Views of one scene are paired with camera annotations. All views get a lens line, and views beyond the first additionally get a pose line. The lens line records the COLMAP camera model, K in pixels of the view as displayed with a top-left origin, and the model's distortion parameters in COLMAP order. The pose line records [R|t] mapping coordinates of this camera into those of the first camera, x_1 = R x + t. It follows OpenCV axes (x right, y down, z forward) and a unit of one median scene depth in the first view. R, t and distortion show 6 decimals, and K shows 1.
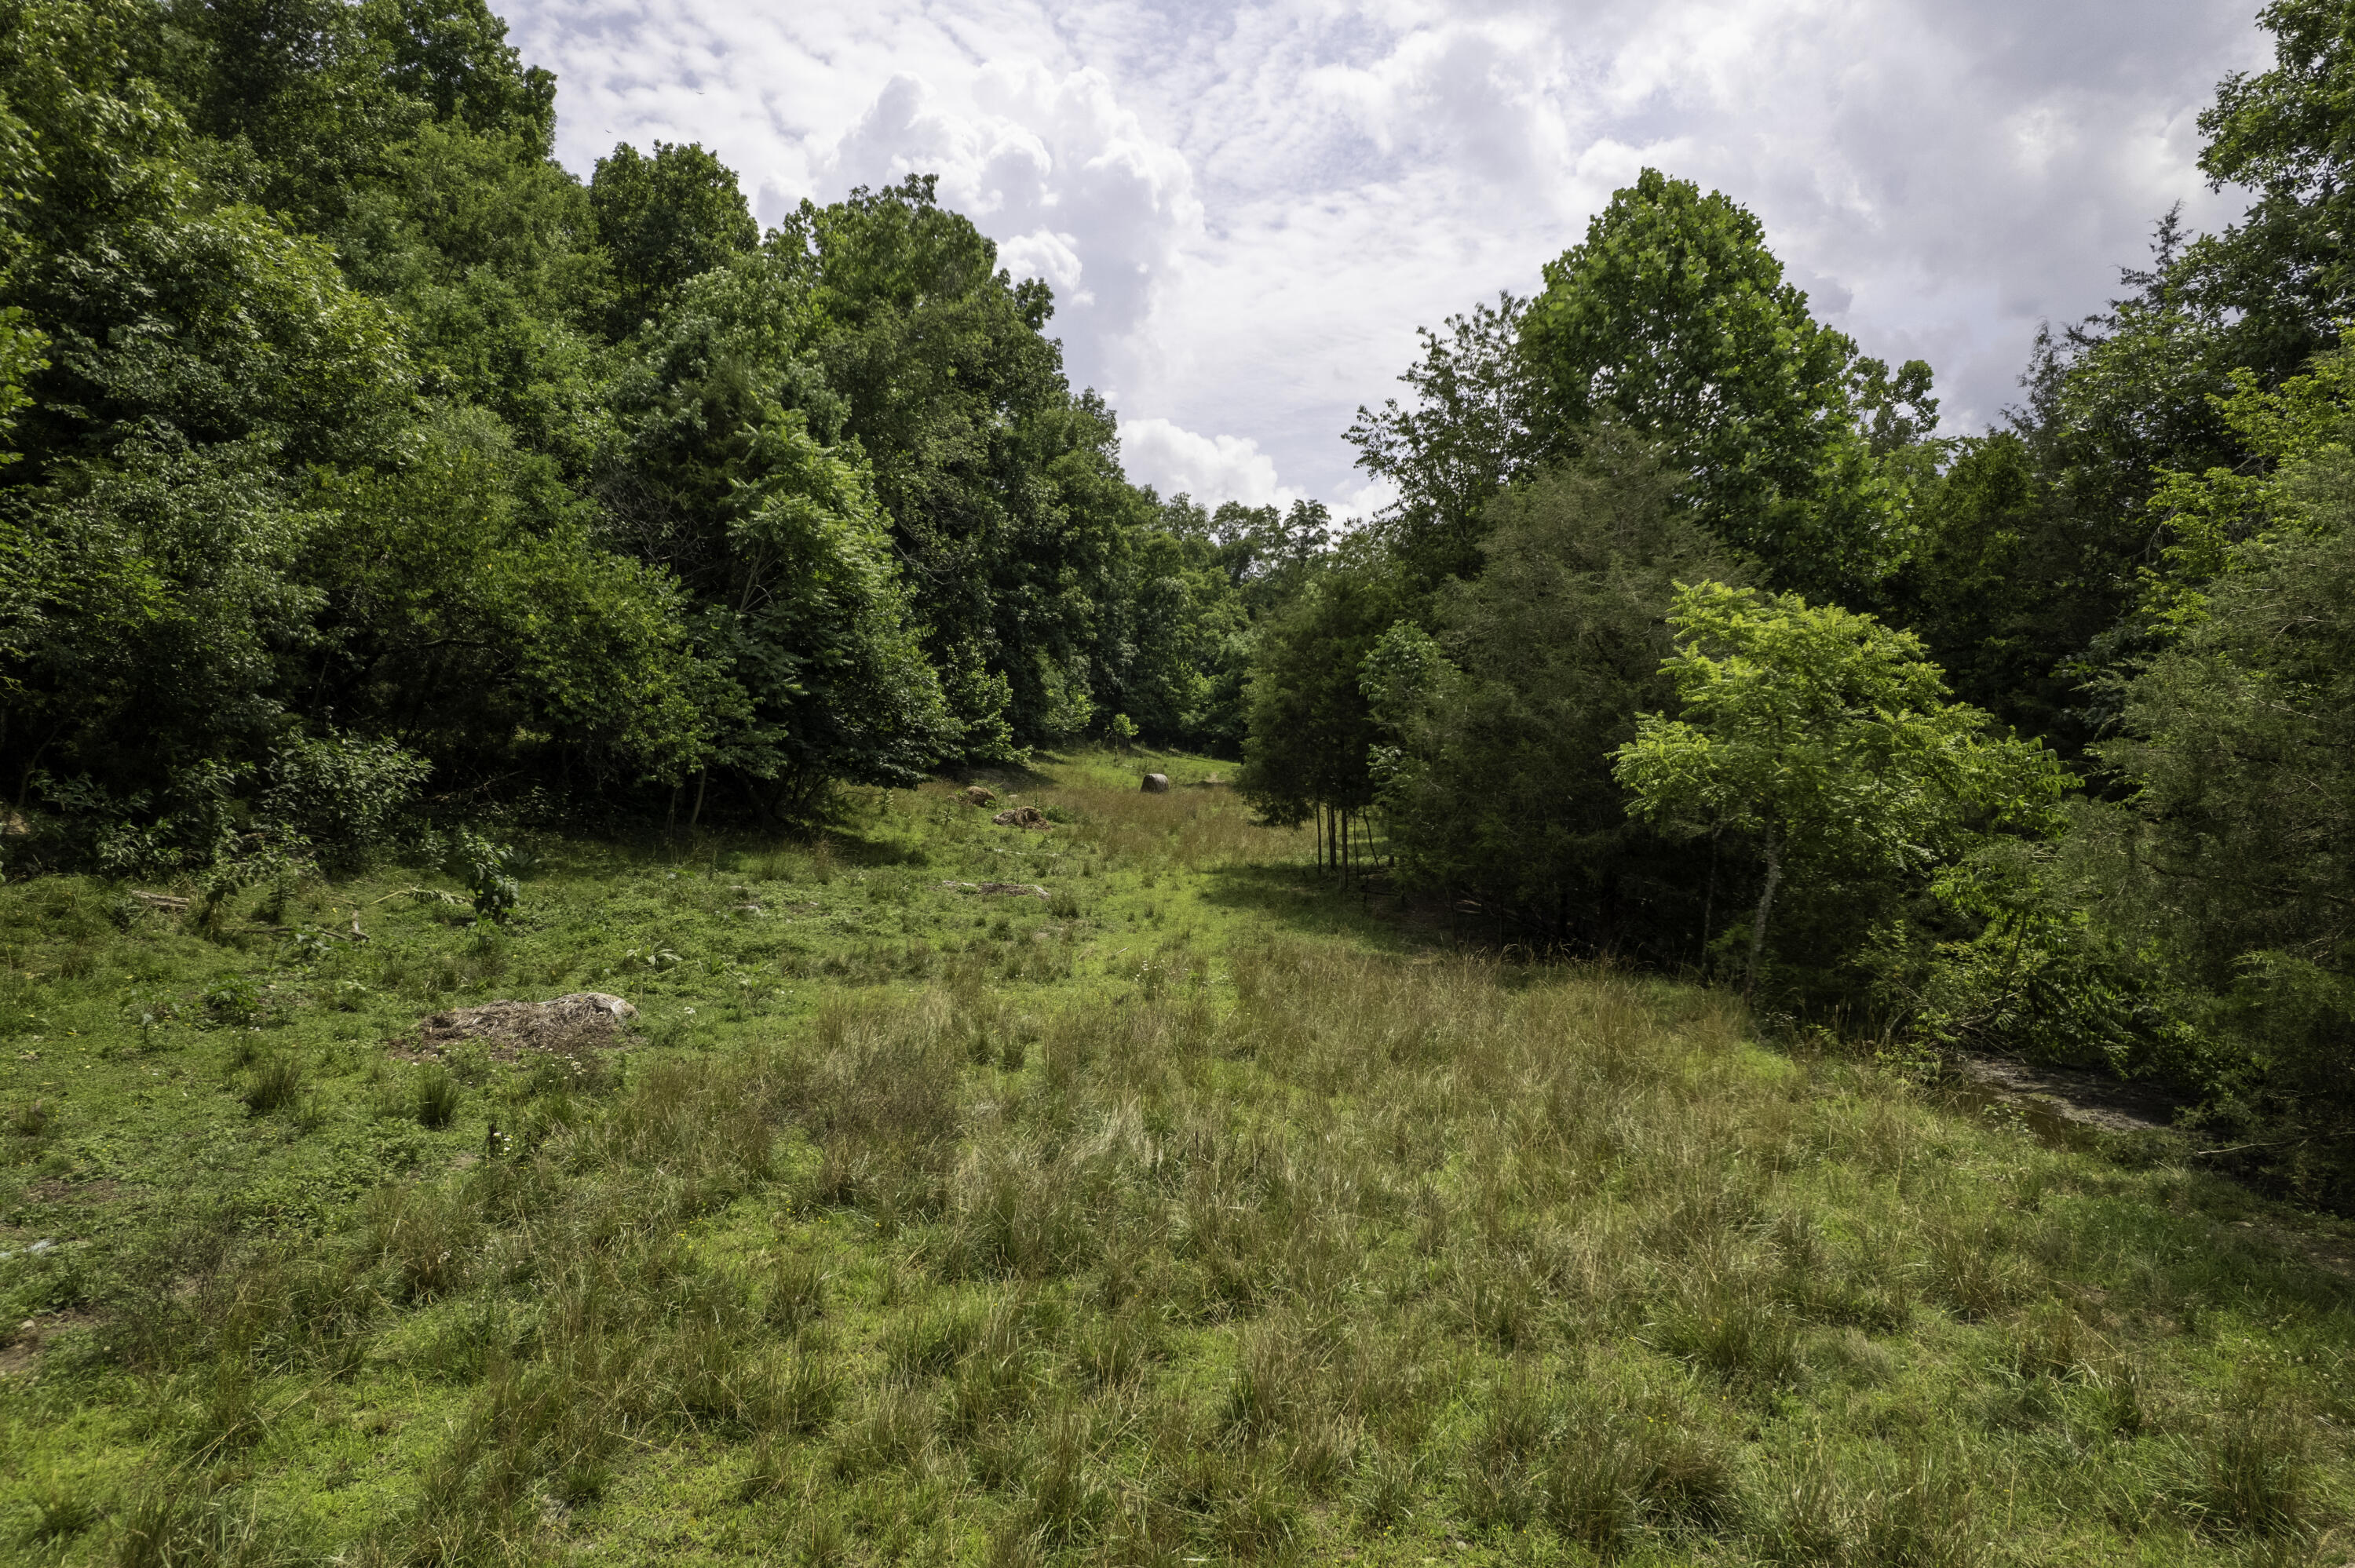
lens RADIAL K [[1505.0, 0, 1177.5], [0, 1505.0, 784.0], [0, 0, 1]] dist [-0.067393, 0.043543]
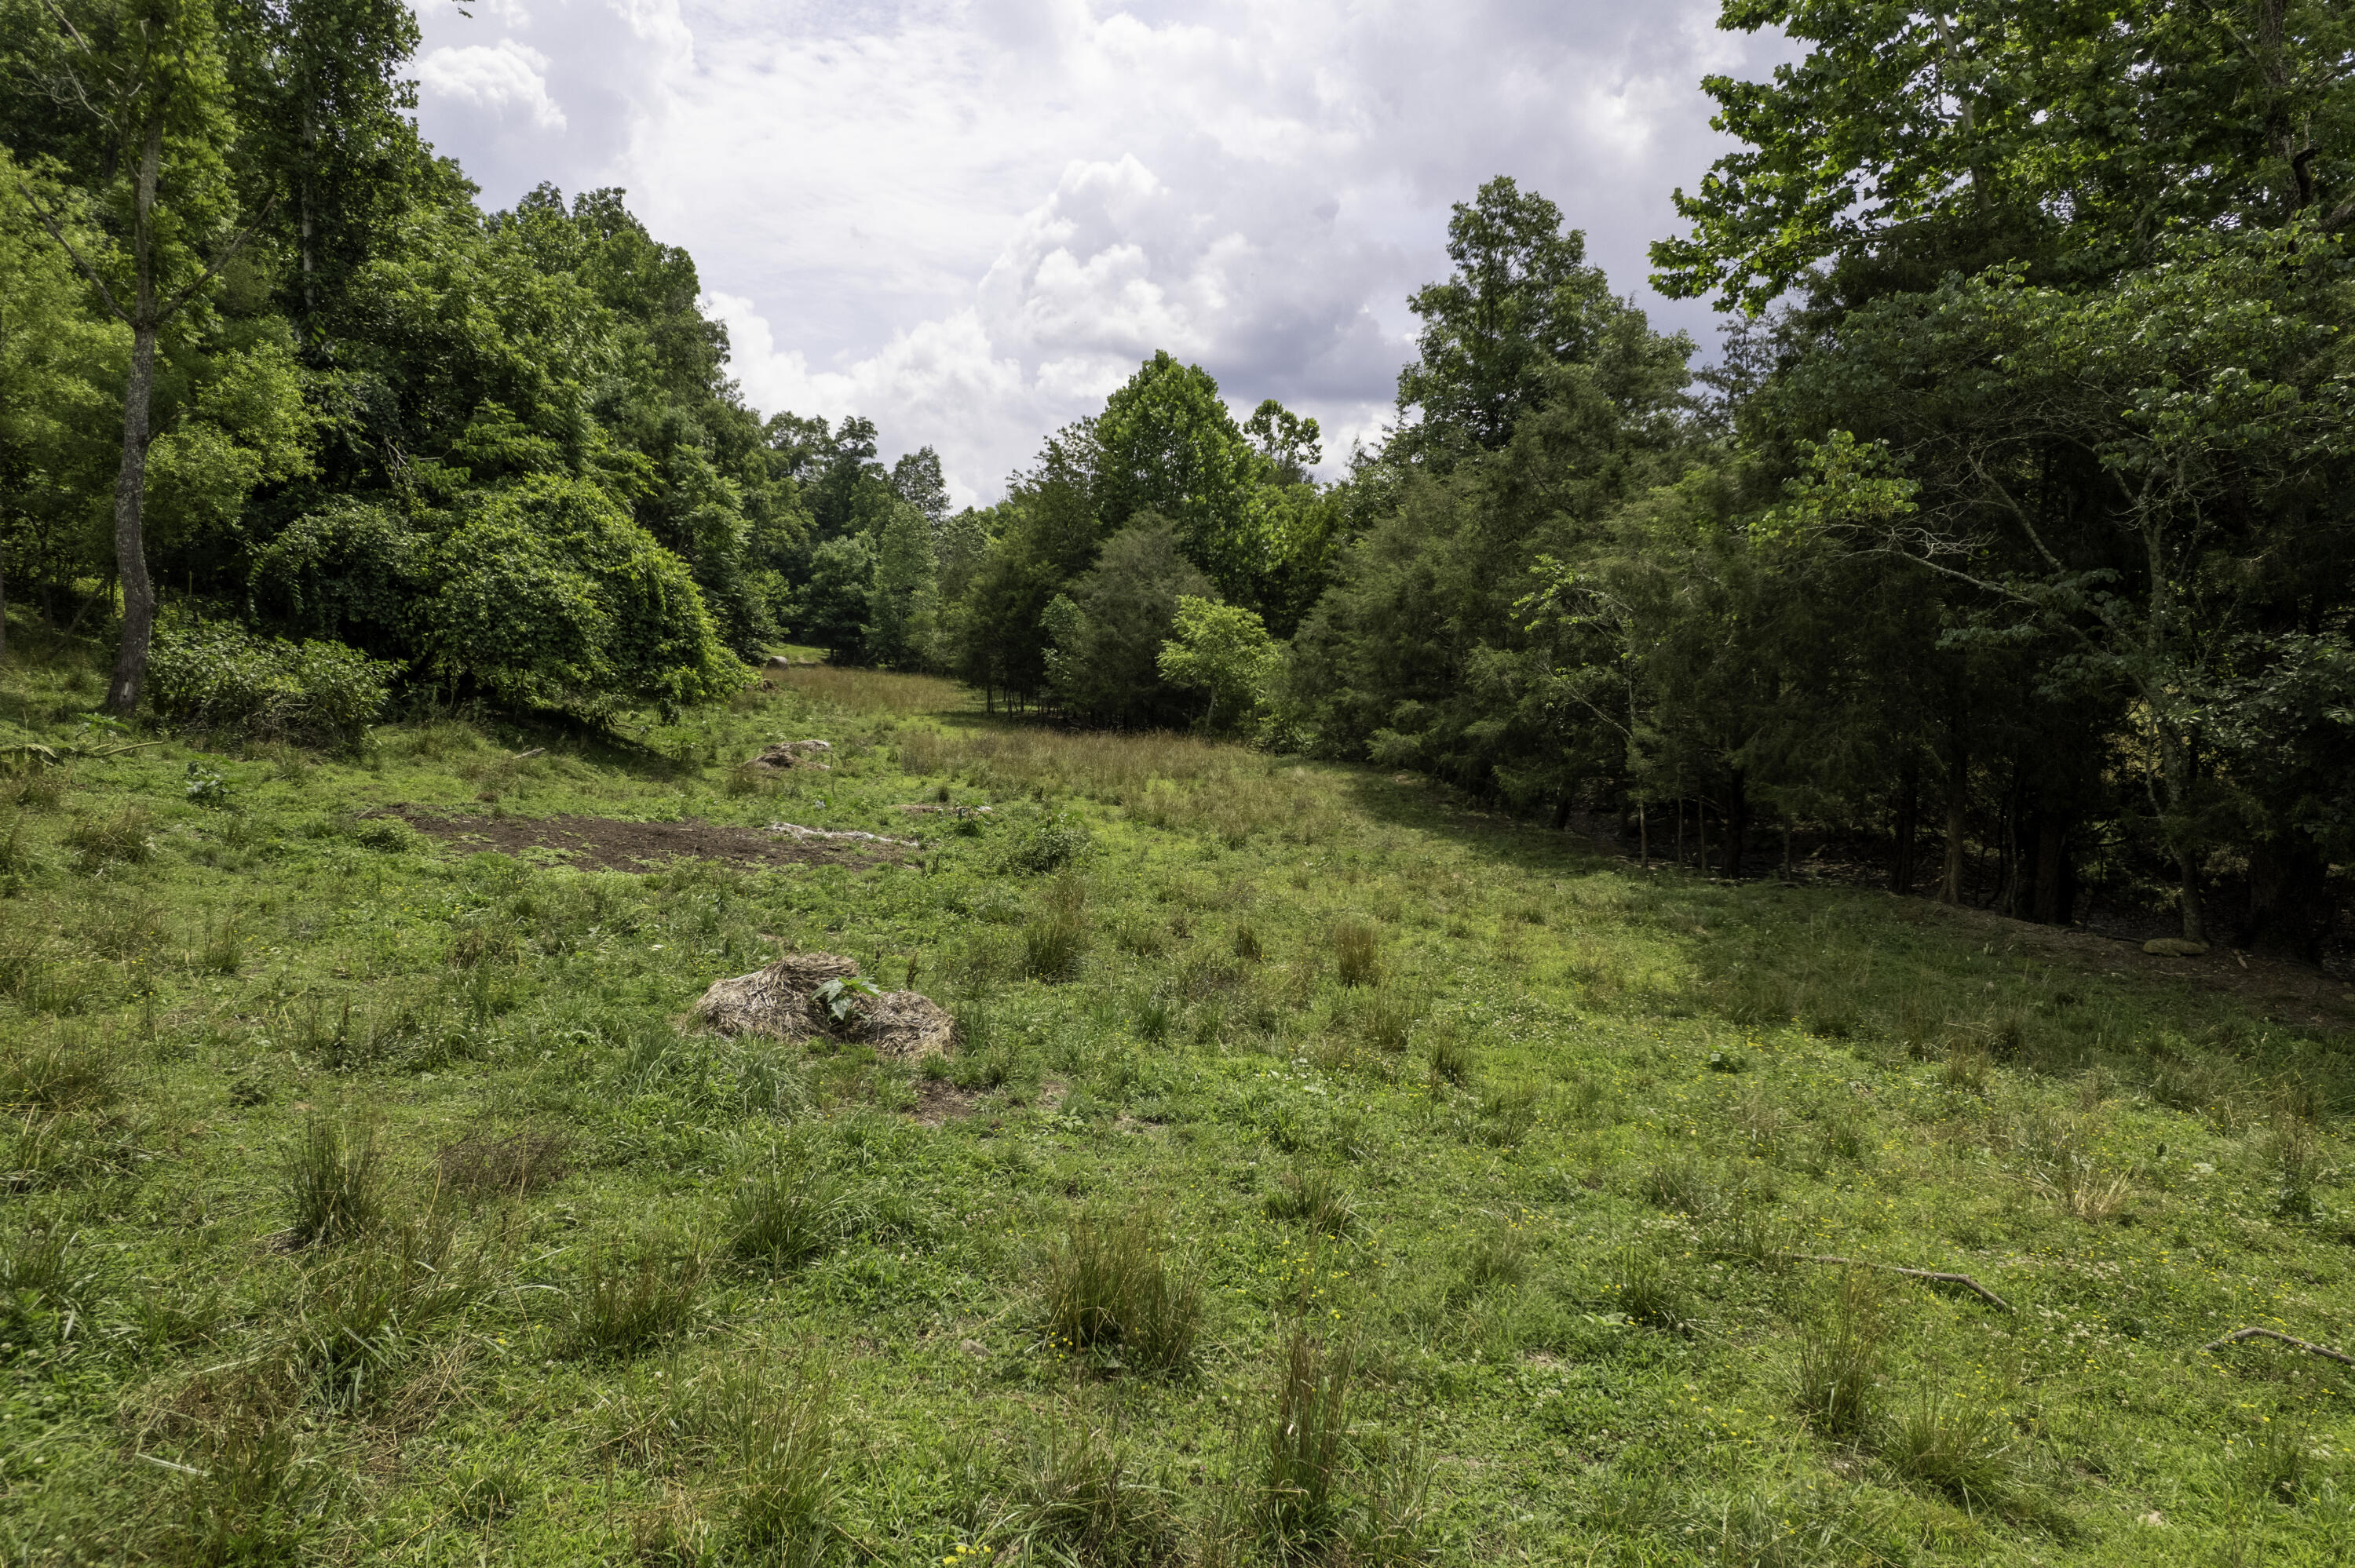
lens RADIAL K [[1505.0, 0, 1177.5], [0, 1505.0, 784.0], [0, 0, 1]] dist [-0.067393, 0.043543]
pose [[0.943536, -0.008798, 0.331153, -0.193246], [-0.016816, 0.997086, 0.074404, 0.002880], [-0.330843, -0.075771, 0.940639, -0.533637]]
